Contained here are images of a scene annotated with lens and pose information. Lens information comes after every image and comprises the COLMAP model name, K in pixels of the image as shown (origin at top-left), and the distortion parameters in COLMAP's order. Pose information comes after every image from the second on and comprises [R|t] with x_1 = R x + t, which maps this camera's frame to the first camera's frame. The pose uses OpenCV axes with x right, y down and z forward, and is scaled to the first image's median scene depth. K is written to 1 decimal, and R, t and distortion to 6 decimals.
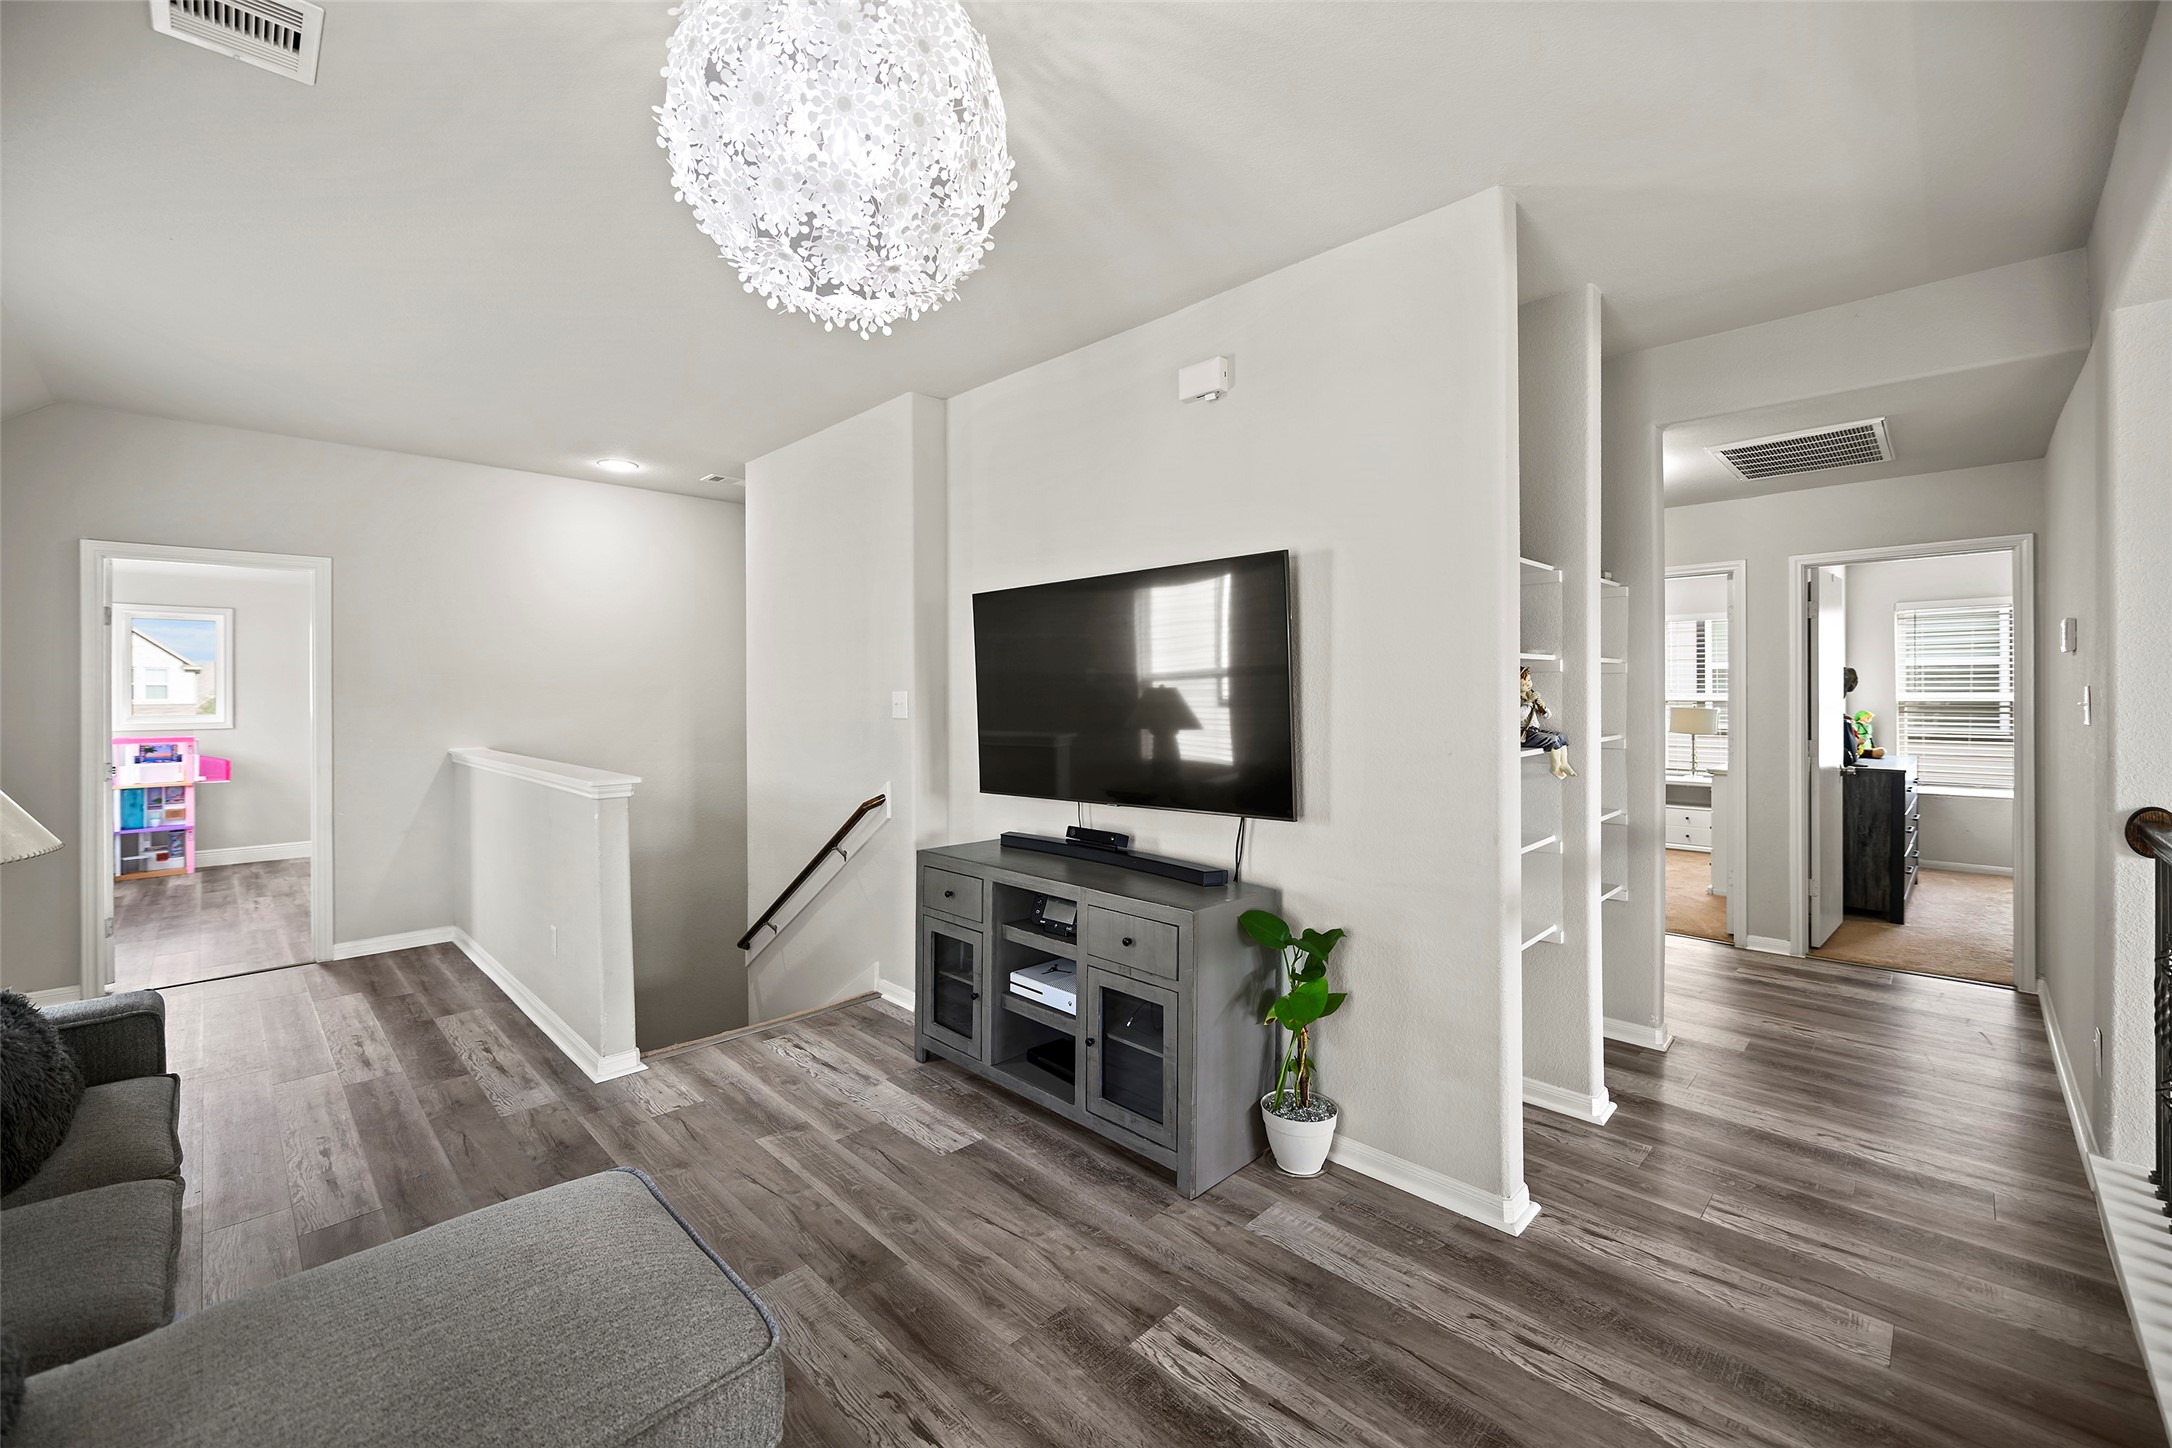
lens RADIAL K [[887.2, 0, 1070.1], [0, 887.2, 692.1], [0, 0, 1]] dist [-0.004421, -0.000770]
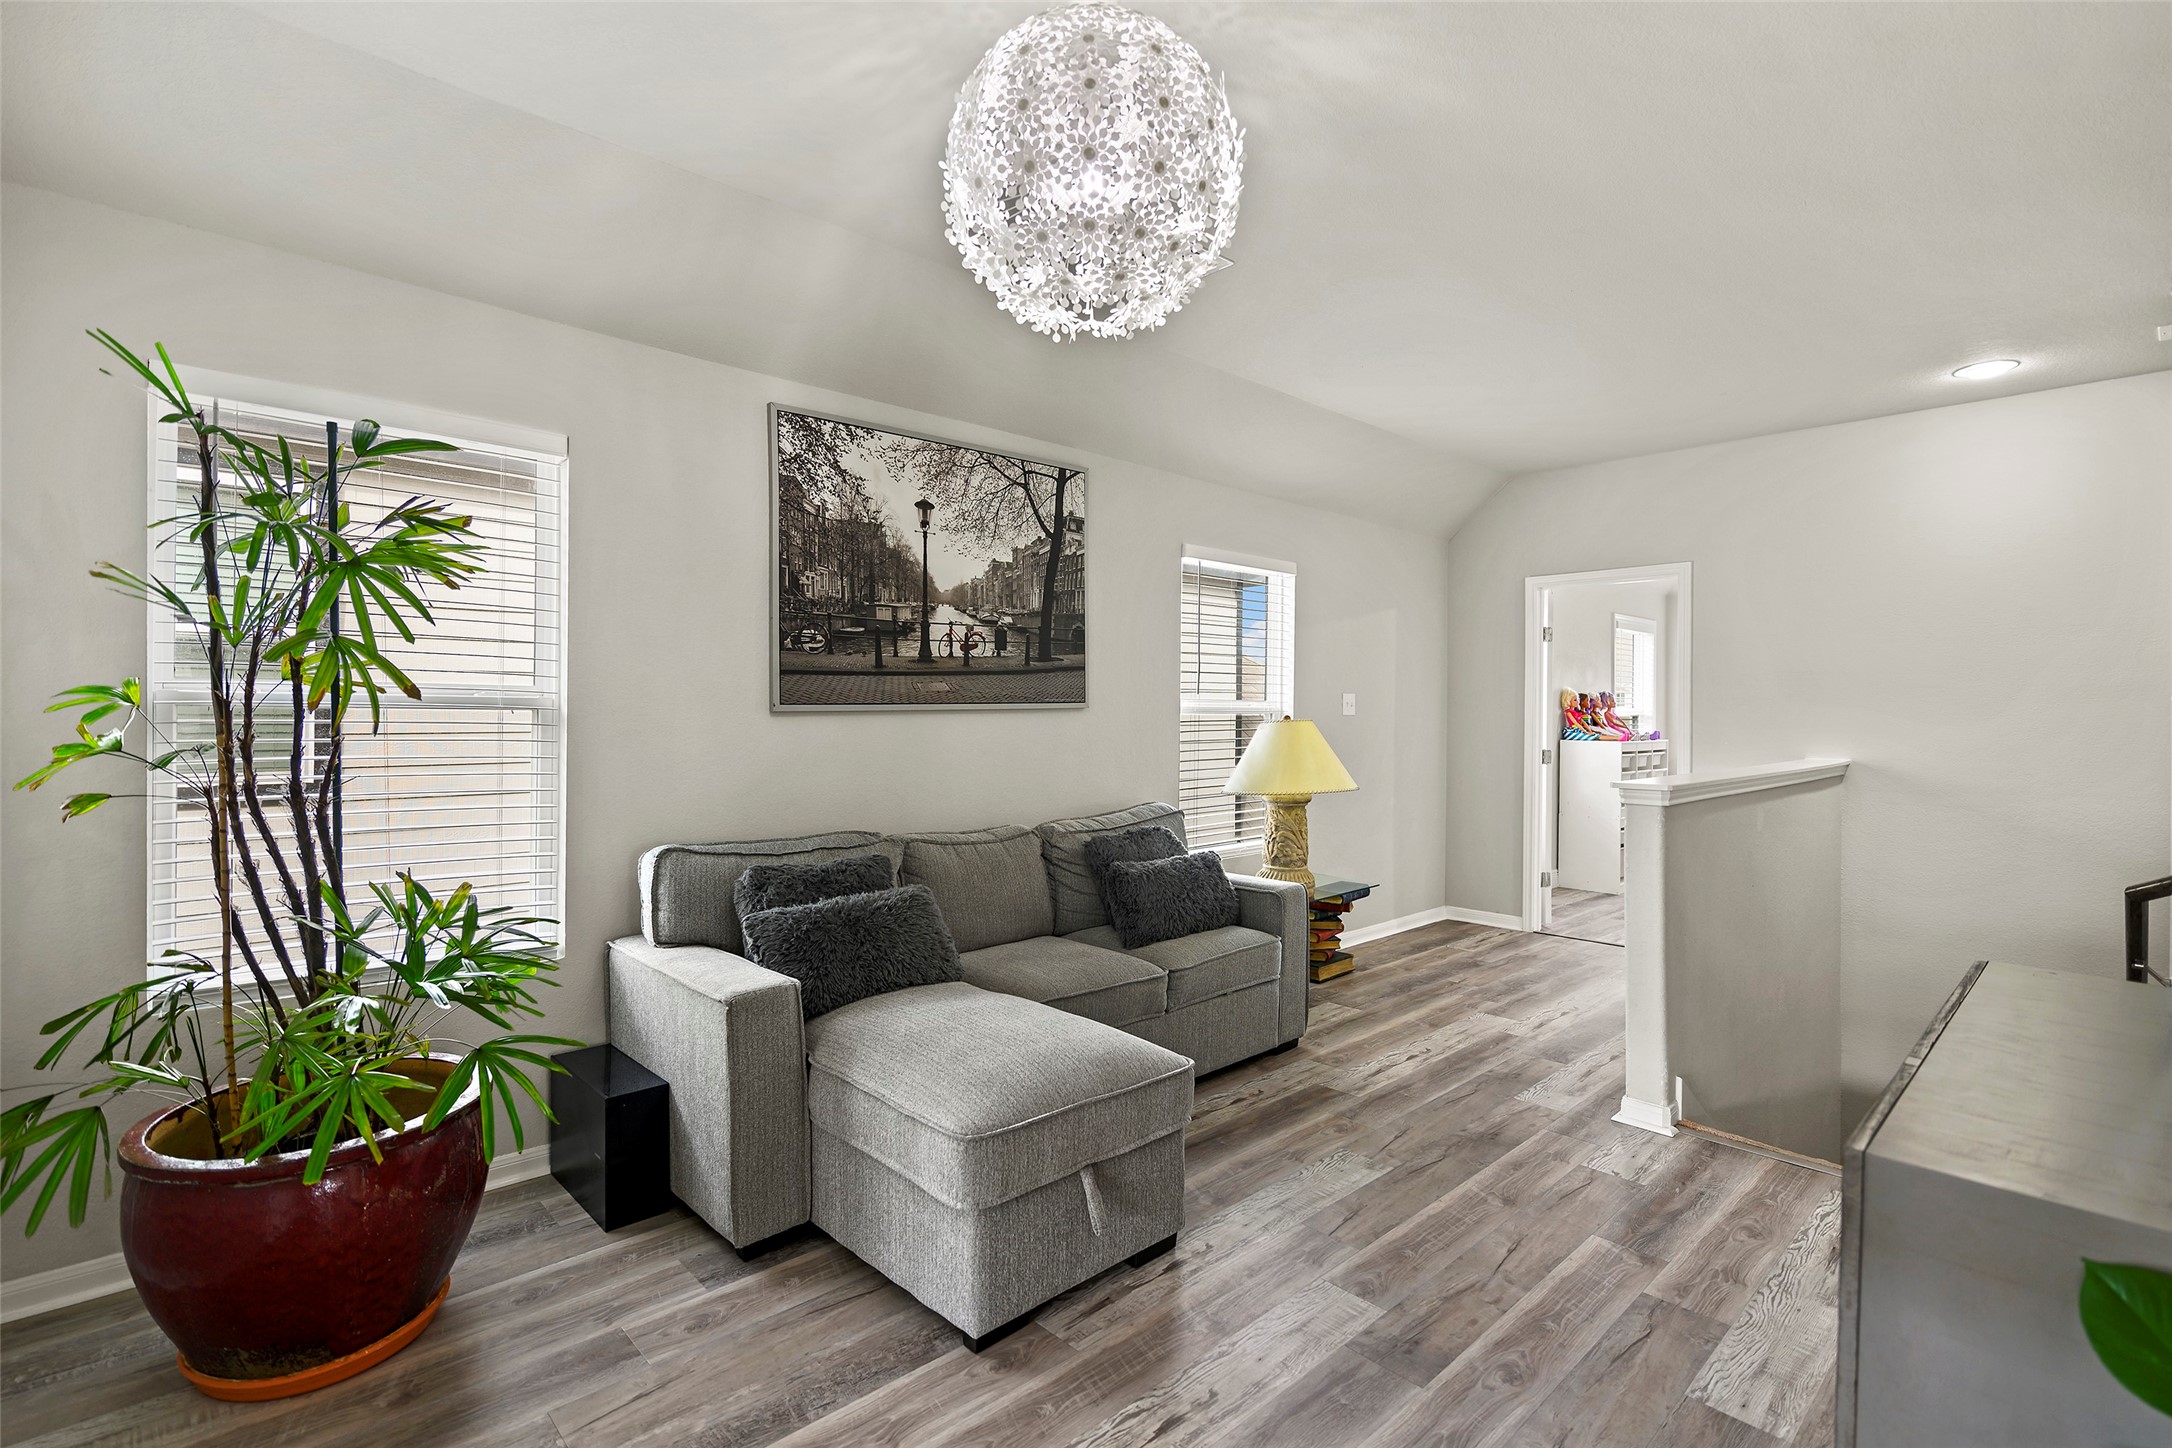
lens RADIAL K [[999.7, 0, 1085.9], [0, 999.7, 717.6], [0, 0, 1]] dist [-0.002457, -0.000095]
pose [[-0.022169, 0.009545, -0.999709, 0.217427], [-0.006990, 0.999928, 0.009703, 0.013430], [0.999730, 0.007203, -0.022101, 0.220929]]
